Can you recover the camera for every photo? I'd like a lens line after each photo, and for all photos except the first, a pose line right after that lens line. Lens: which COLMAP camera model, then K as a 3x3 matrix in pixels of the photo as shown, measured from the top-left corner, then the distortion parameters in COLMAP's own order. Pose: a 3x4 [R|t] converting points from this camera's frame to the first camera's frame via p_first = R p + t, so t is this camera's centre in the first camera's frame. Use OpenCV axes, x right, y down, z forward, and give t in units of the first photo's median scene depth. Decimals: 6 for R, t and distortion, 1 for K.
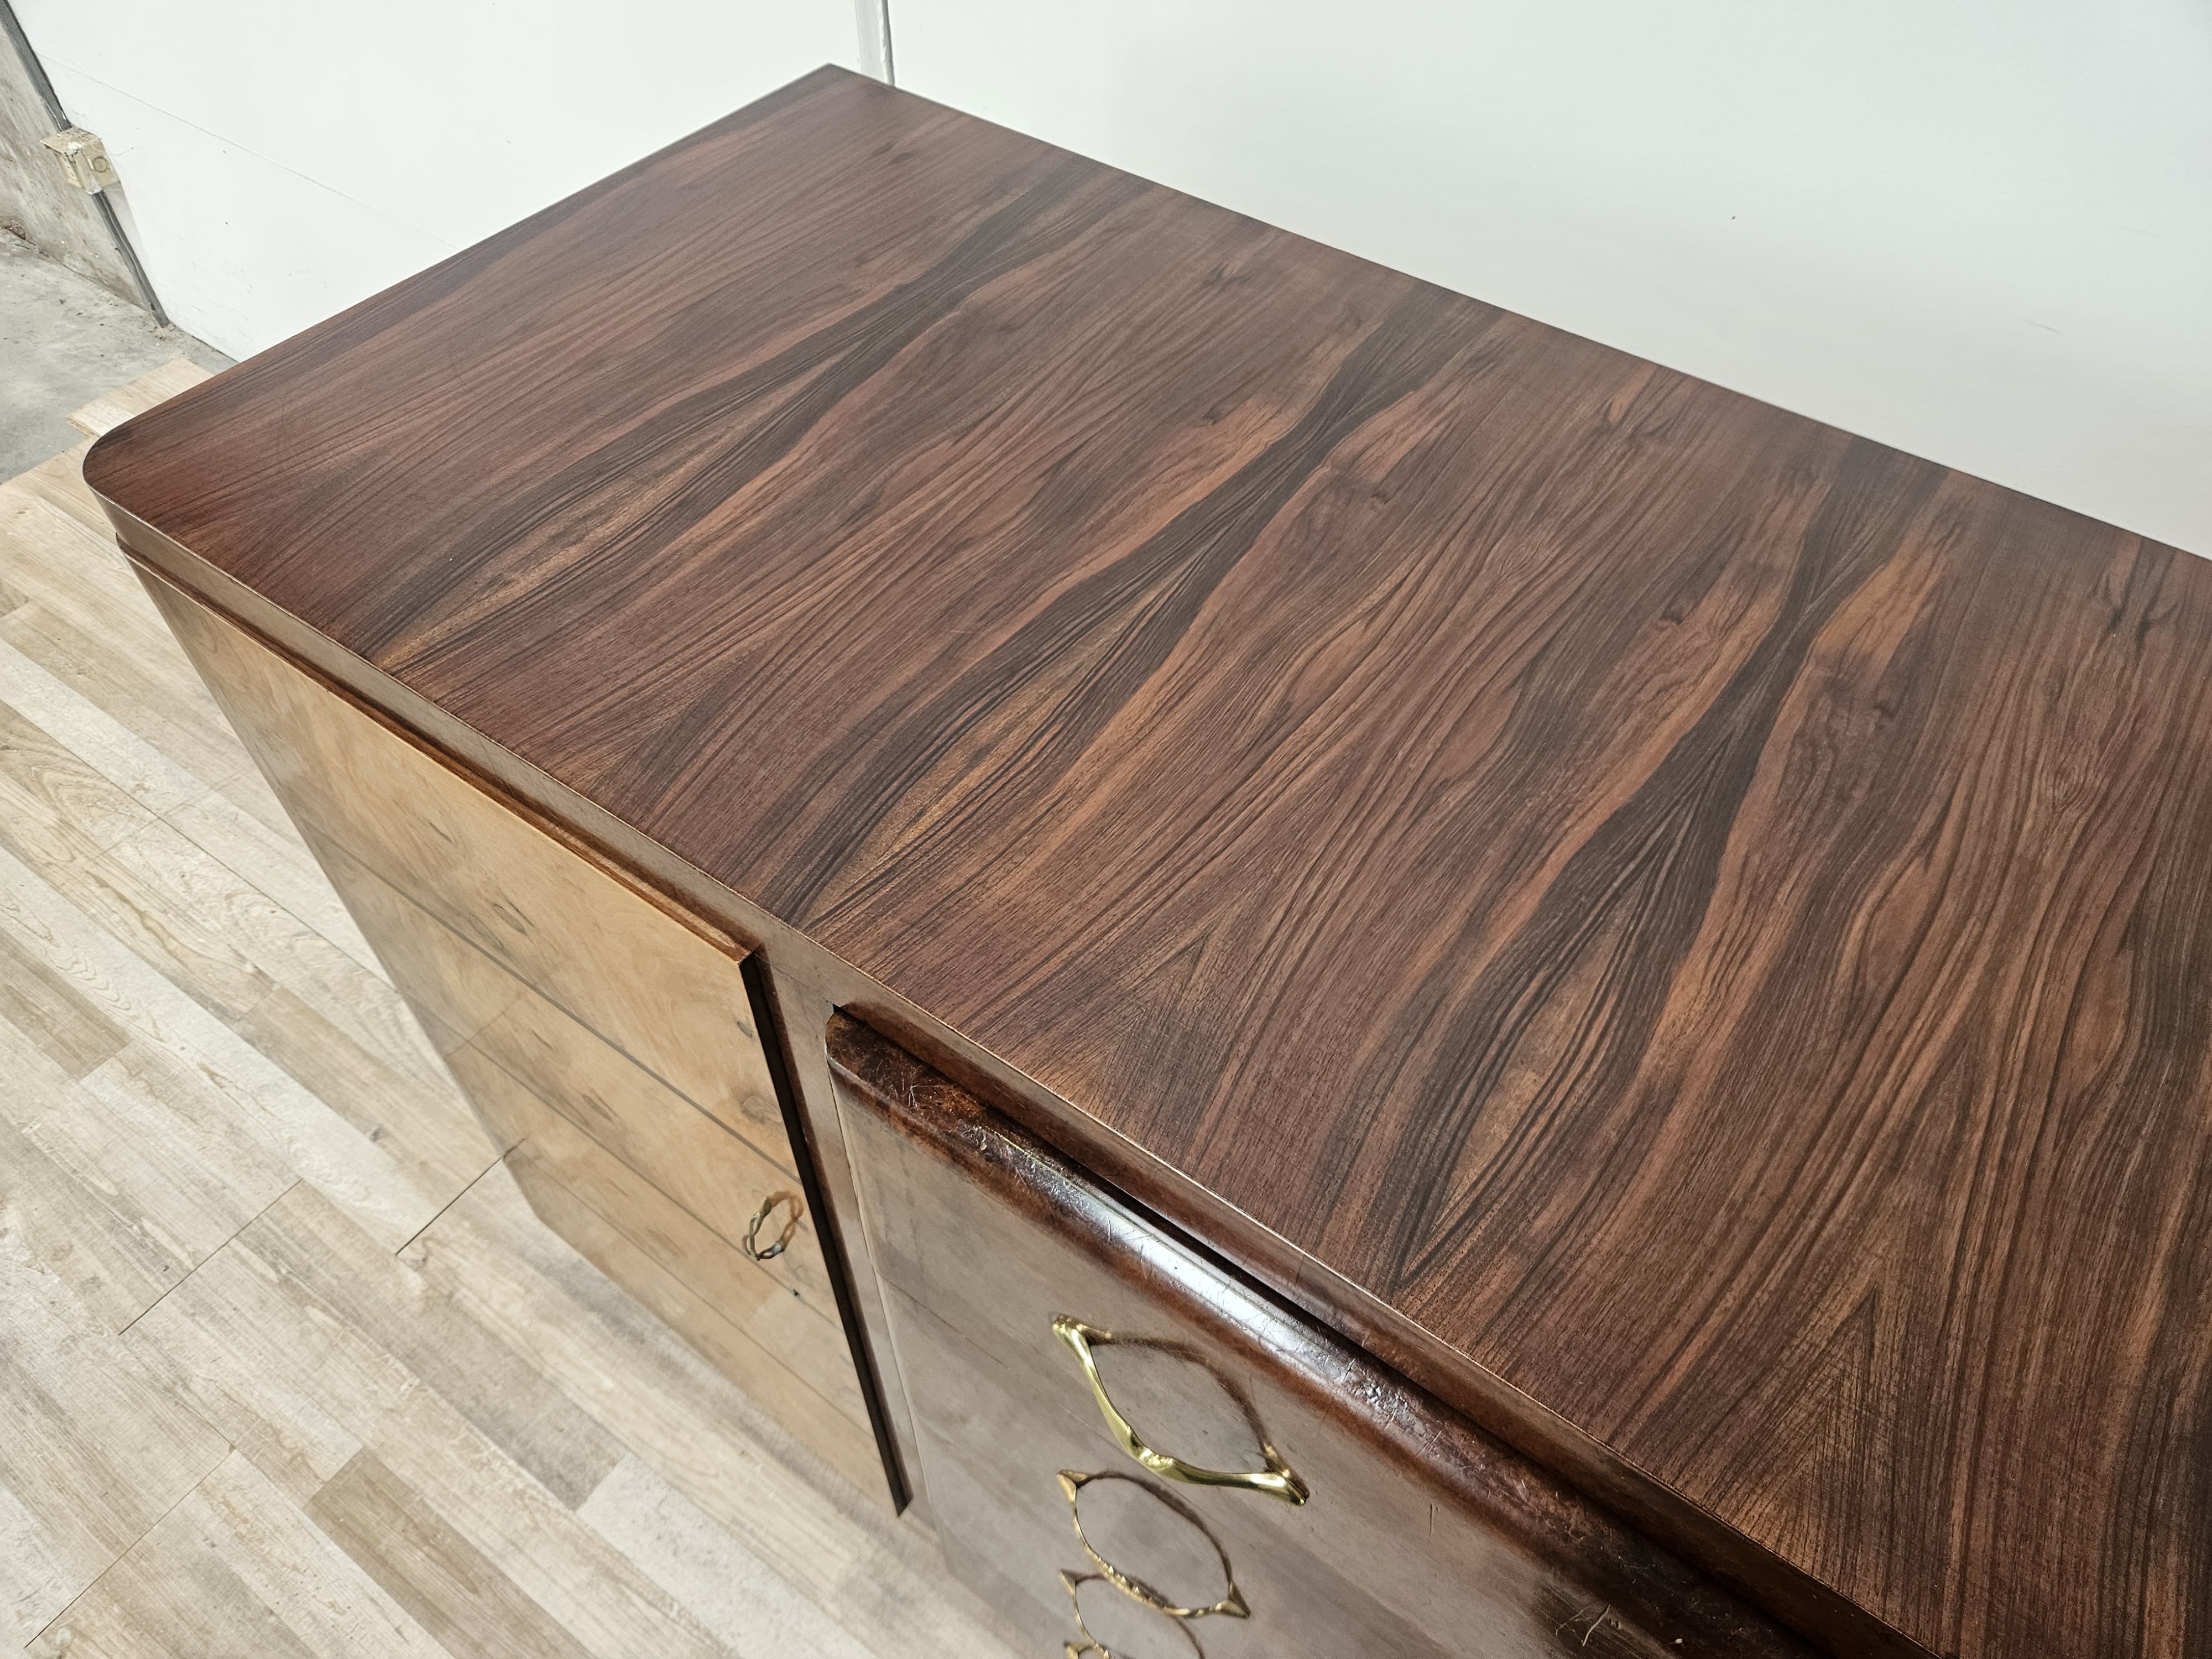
lens RADIAL K [[1511.1, 0, 1125.4], [0, 1511.1, 839.8], [0, 0, 1]] dist [0.051822, -0.054078]
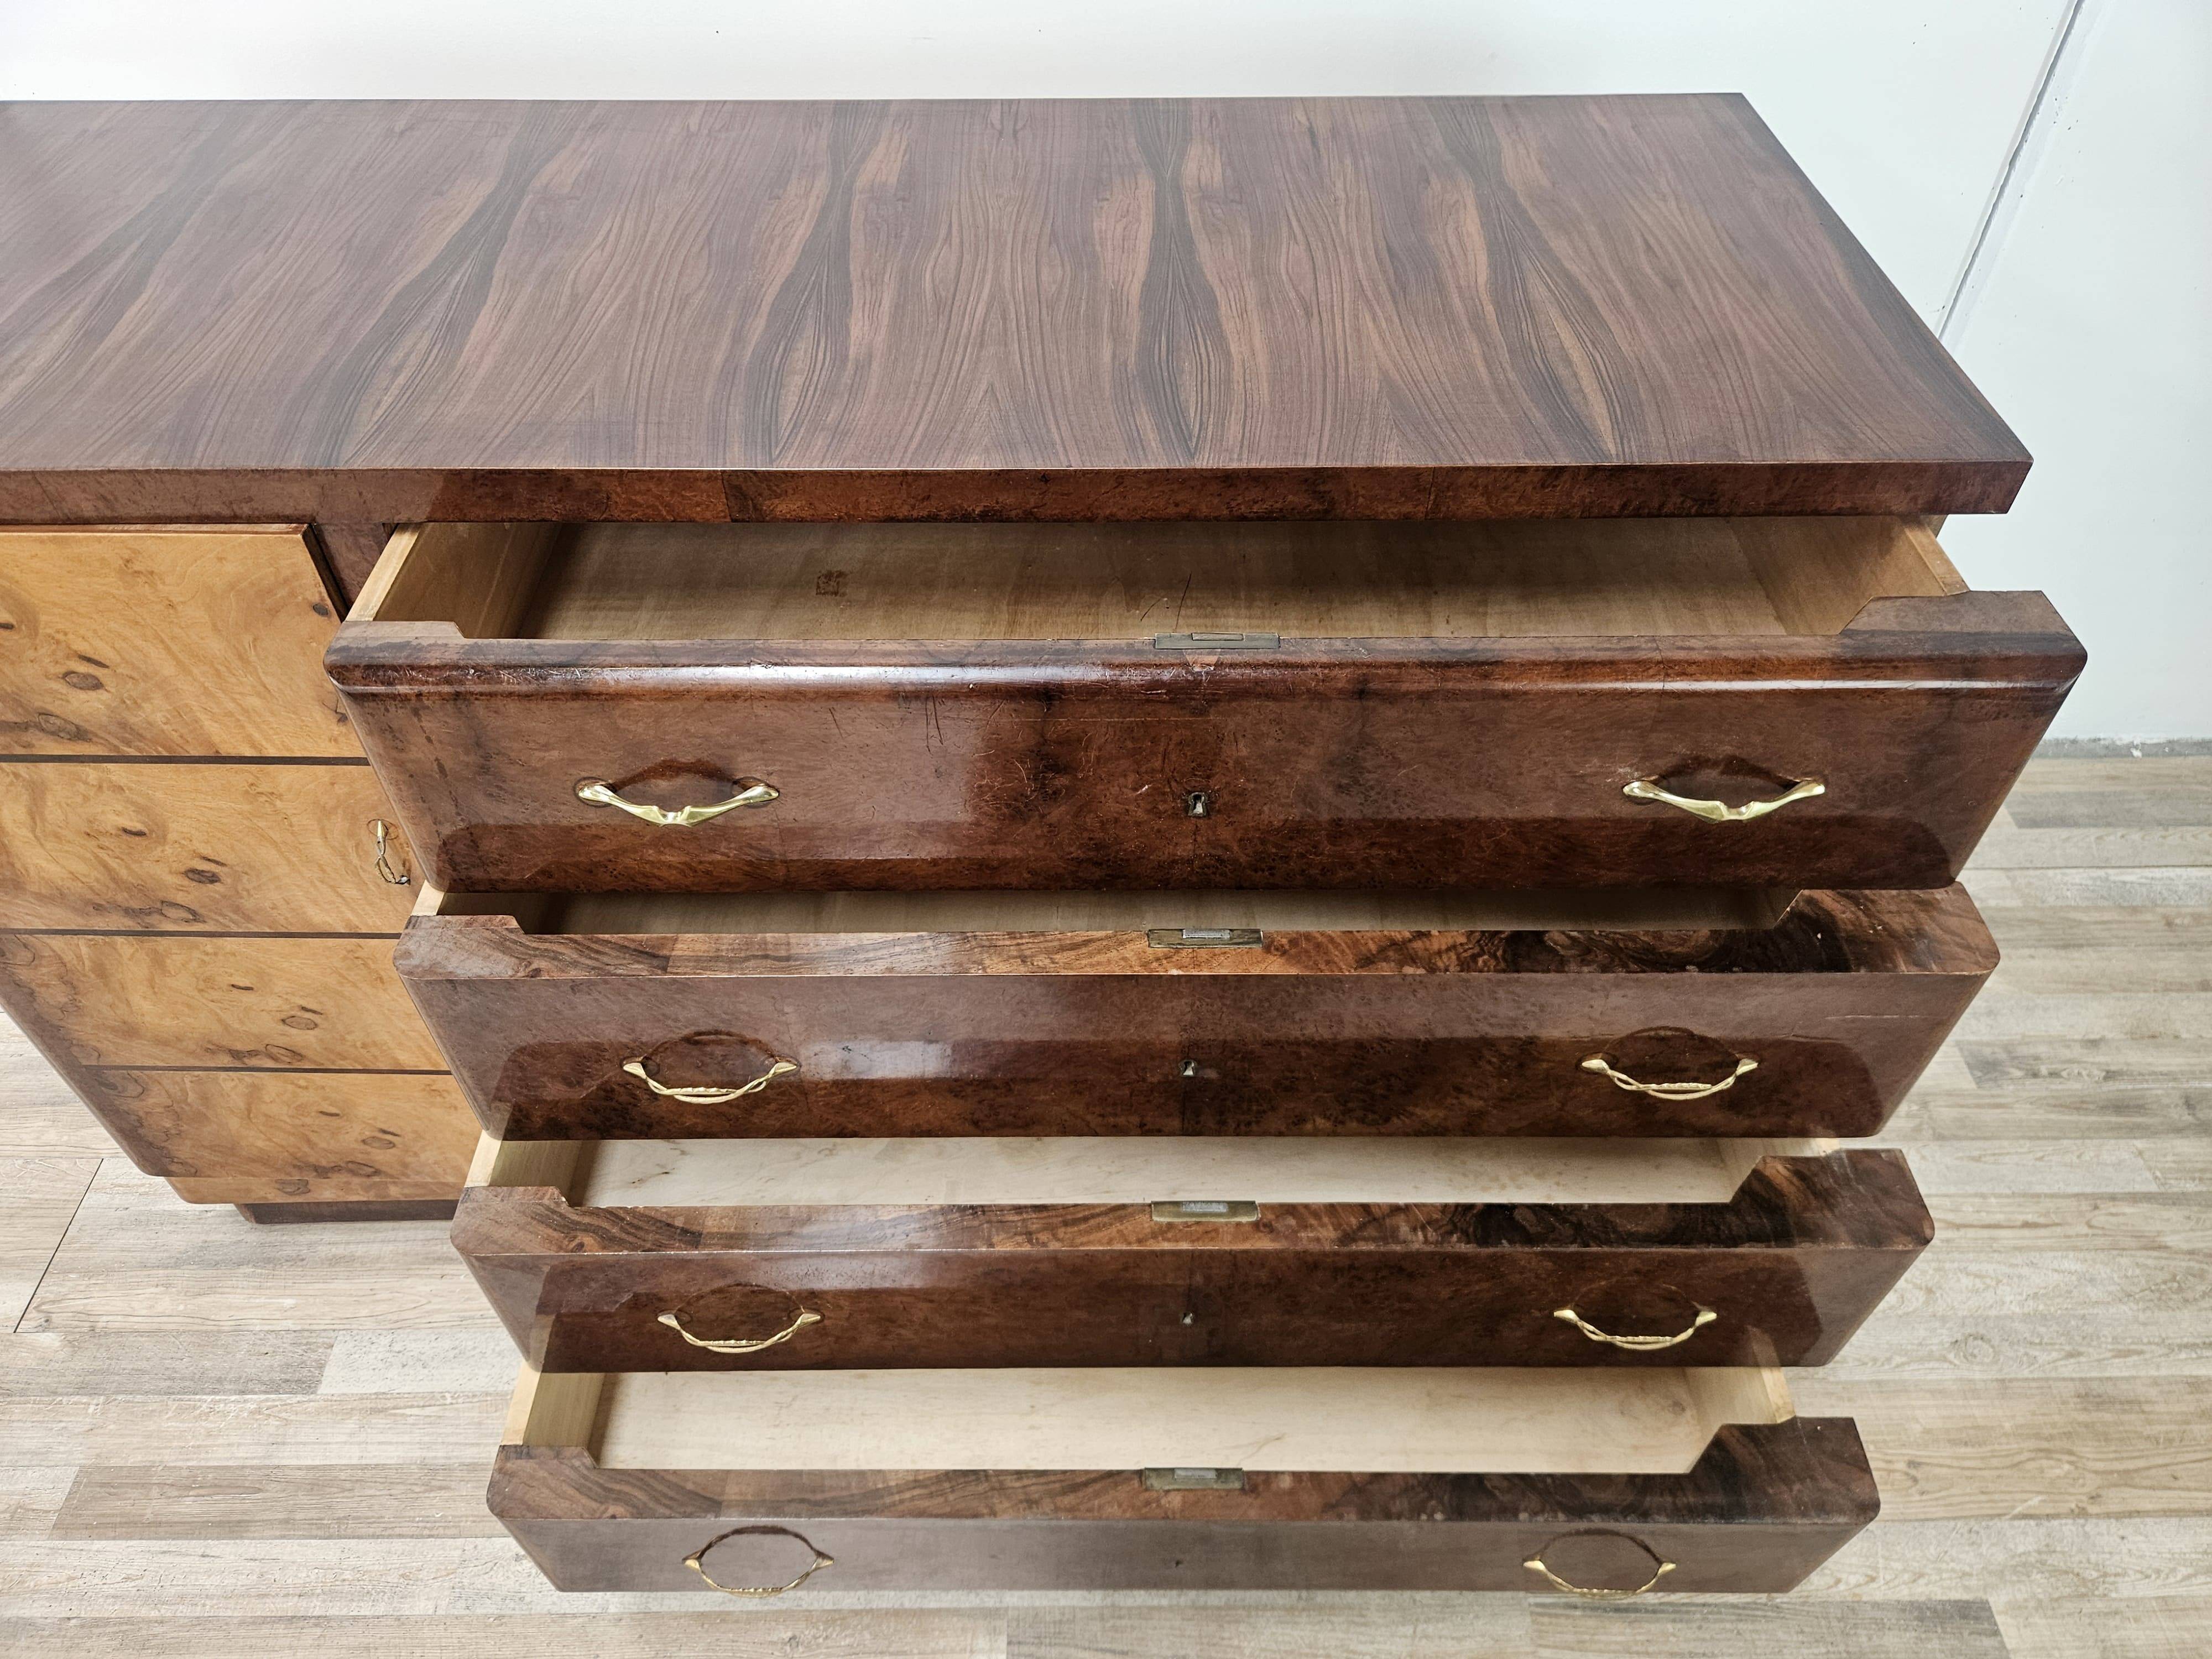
lens RADIAL K [[1511.1, 0, 1110.3], [0, 1511.1, 806.4], [0, 0, 1]] dist [0.051822, -0.054078]
pose [[0.815465, -0.427972, 0.389688, -0.266535], [0.455381, 0.889961, 0.024458, 0.558180], [-0.357274, 0.157511, 0.920622, -0.540934]]
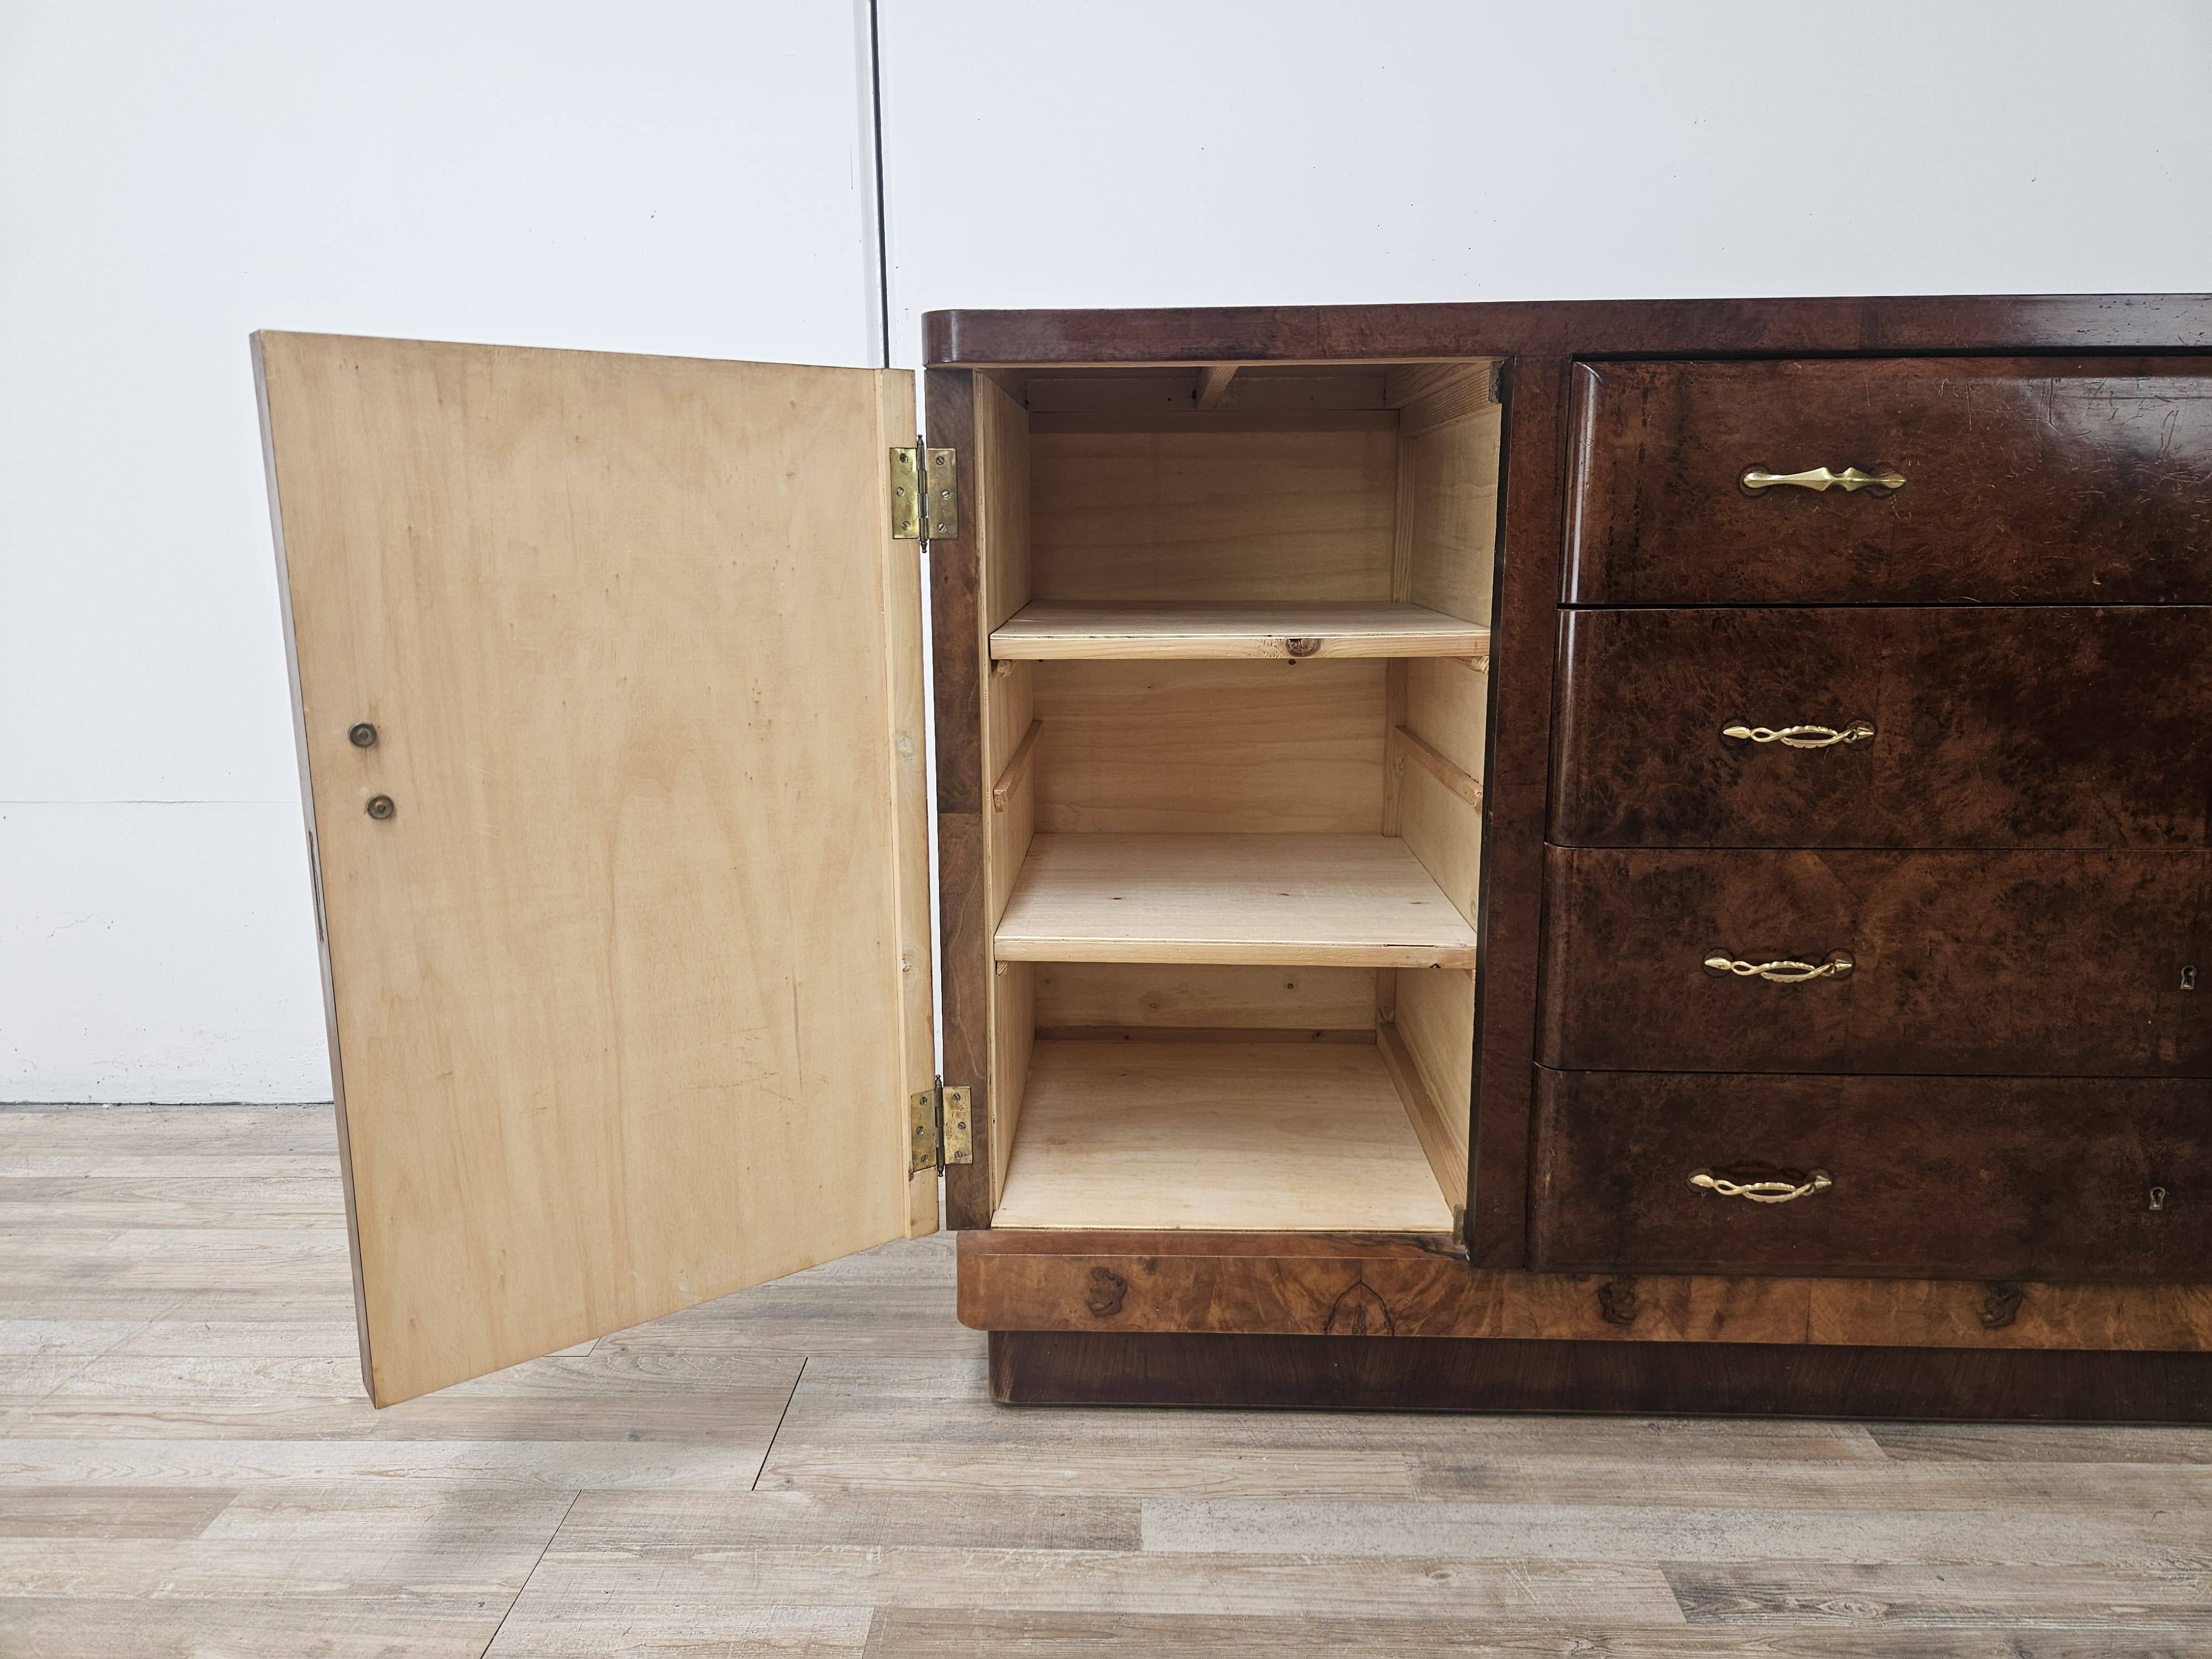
lens RADIAL K [[1511.1, 0, 1096.3], [0, 1511.1, 793.0], [0, 0, 1]] dist [0.051822, -0.054078]
pose [[0.839700, -0.123942, 0.528718, -1.498184], [0.432067, 0.742276, -0.512196, 1.046203], [-0.328972, 0.658533, 0.676840, 0.221707]]
